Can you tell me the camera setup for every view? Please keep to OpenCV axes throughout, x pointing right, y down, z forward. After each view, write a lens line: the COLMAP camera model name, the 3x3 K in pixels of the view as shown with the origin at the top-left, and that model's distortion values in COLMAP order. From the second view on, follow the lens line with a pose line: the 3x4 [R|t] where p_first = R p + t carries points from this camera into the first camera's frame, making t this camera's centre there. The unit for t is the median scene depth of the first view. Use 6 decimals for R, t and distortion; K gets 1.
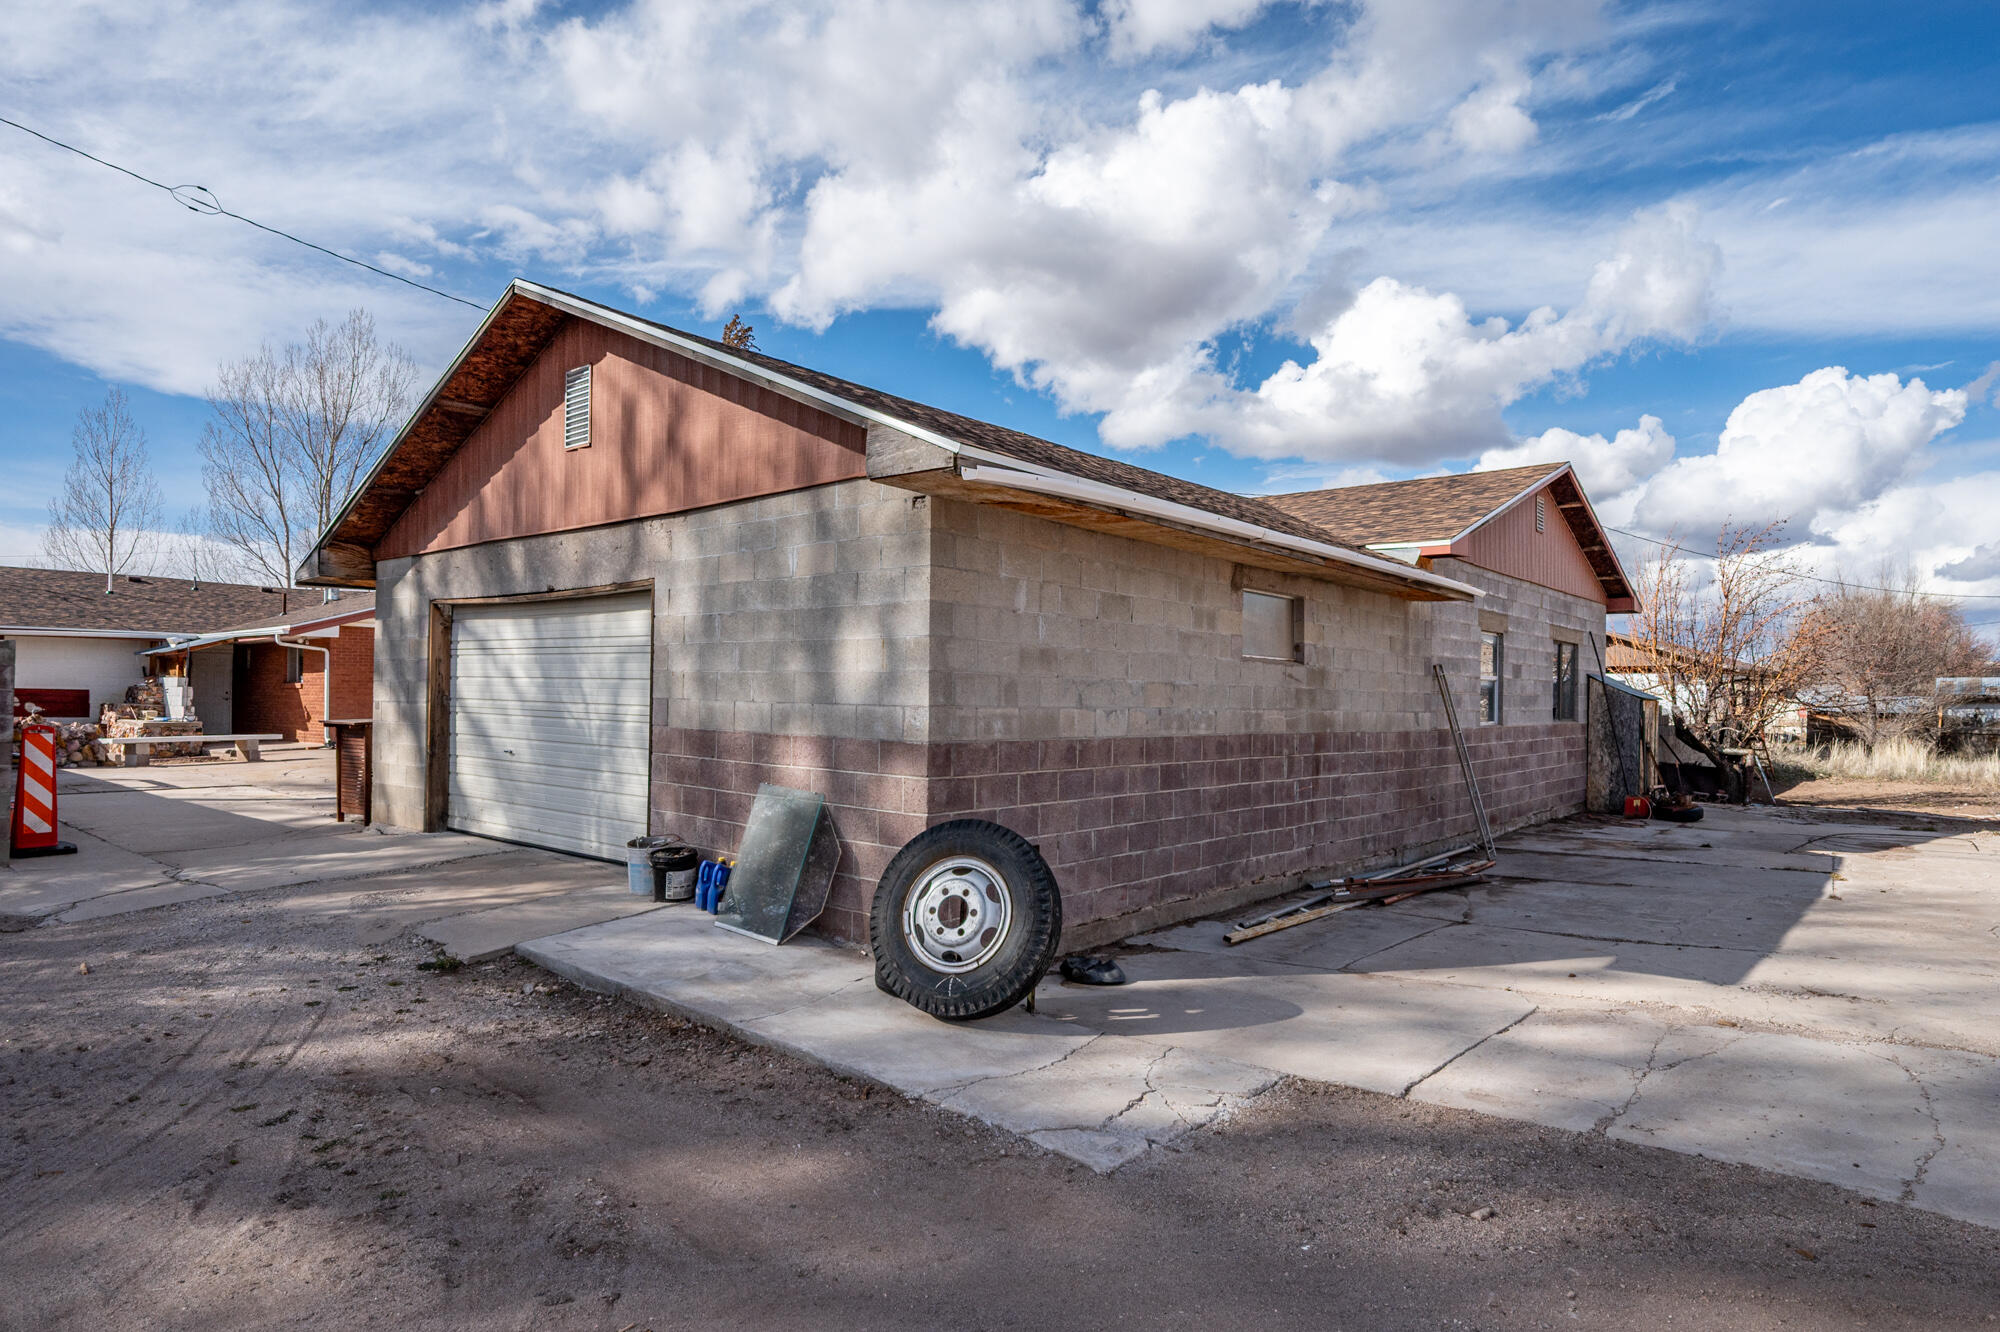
lens RADIAL K [[1177.6, 0, 1000.0], [0, 1177.6, 666.0], [0, 0, 1]] dist [0.000052, 0.001896]
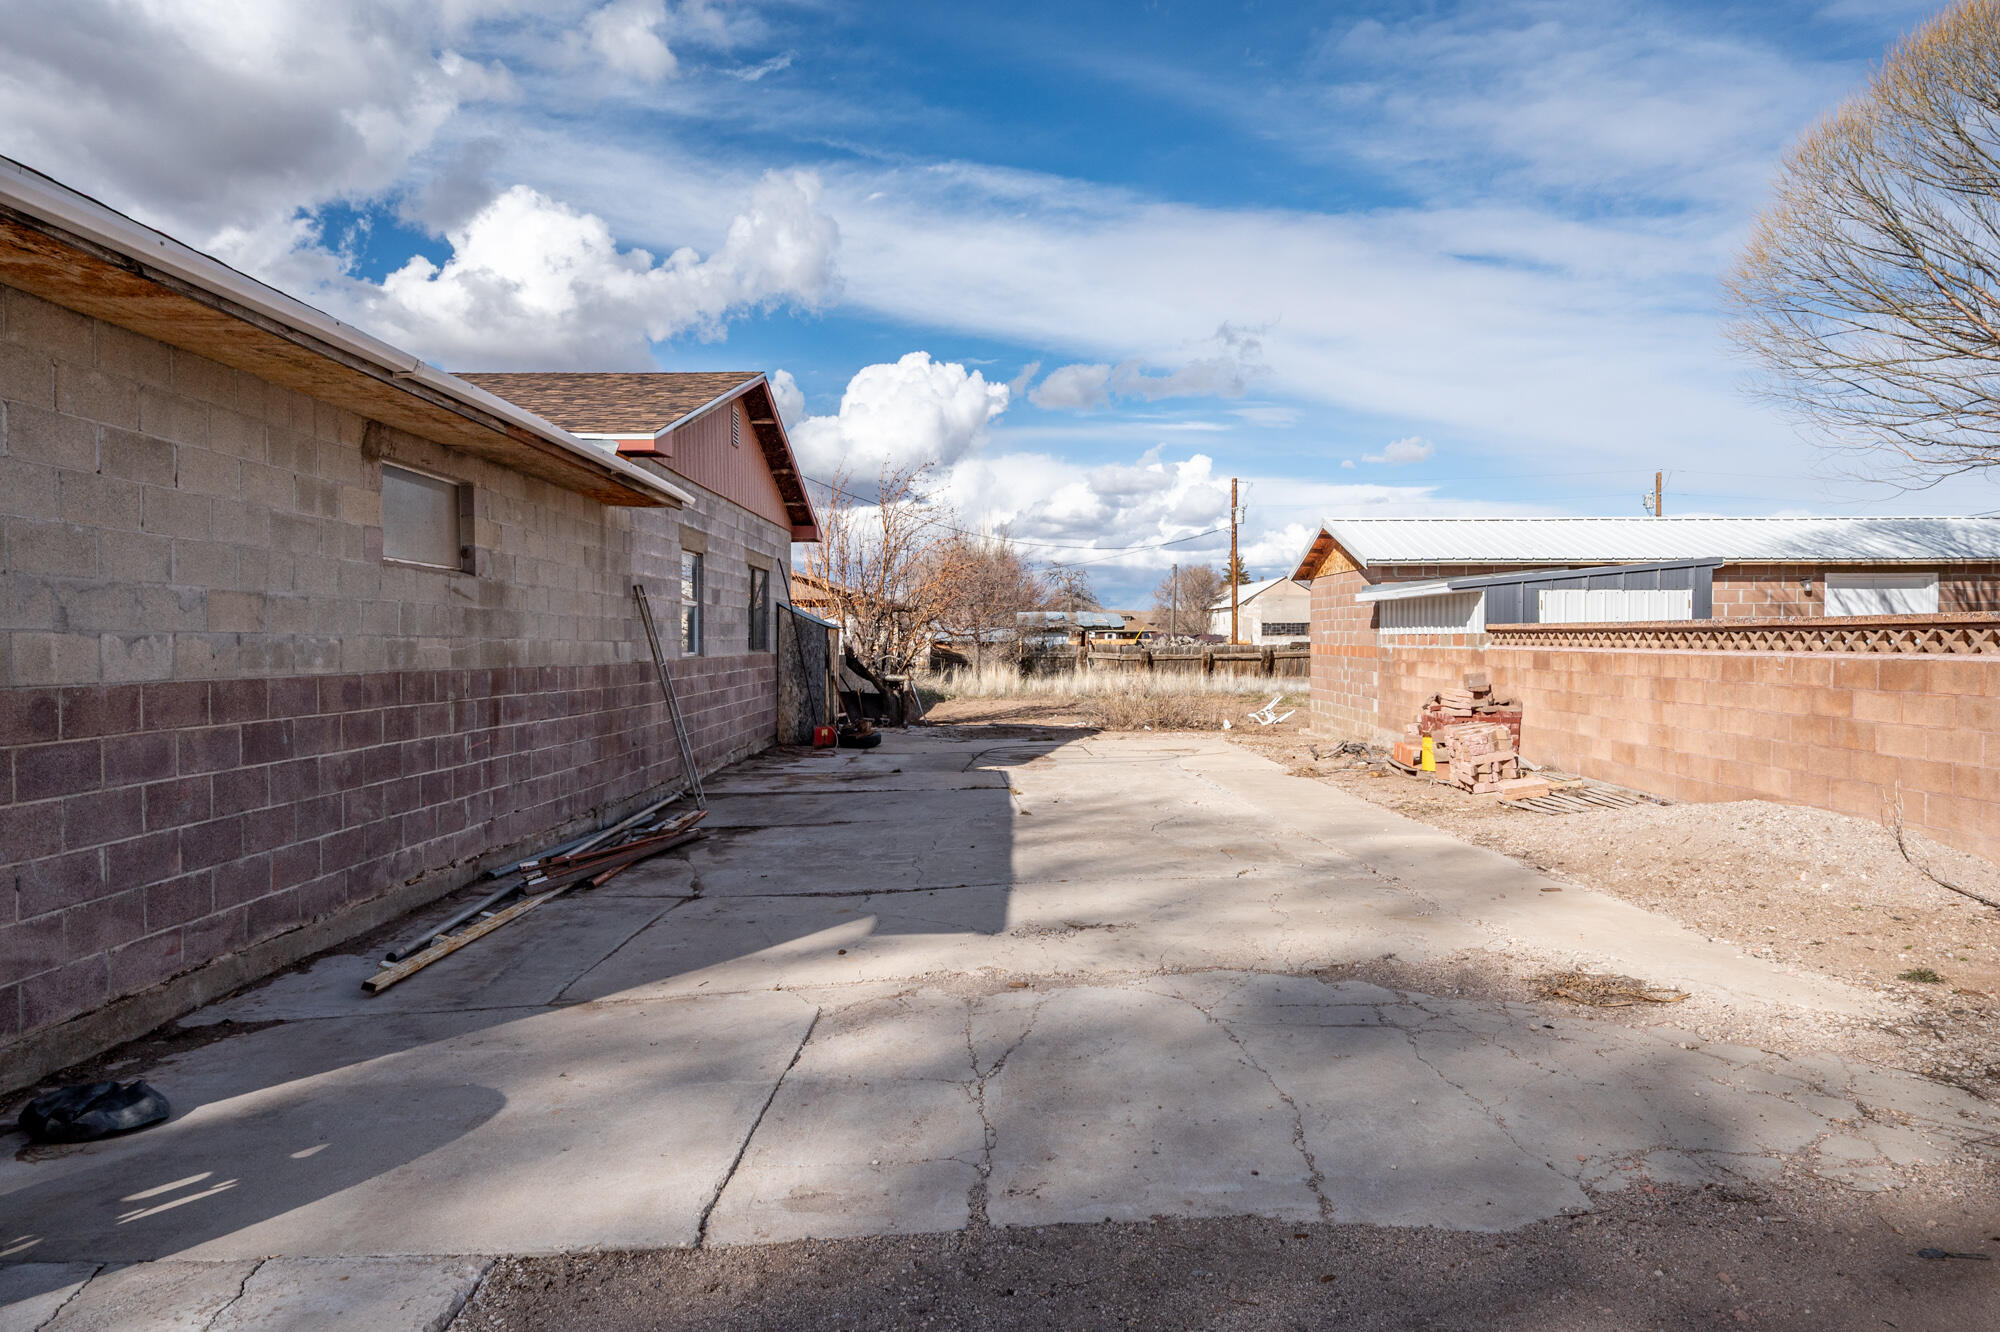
lens RADIAL K [[1171.1, 0, 1000.0], [0, 1171.1, 666.0], [0, 0, 1]] dist [0.001011, -0.001532]
pose [[0.769932, -0.029112, 0.637461, 0.043327], [-0.002436, 0.998817, 0.048557, 0.018722], [-0.638121, -0.038939, 0.768951, 0.229569]]
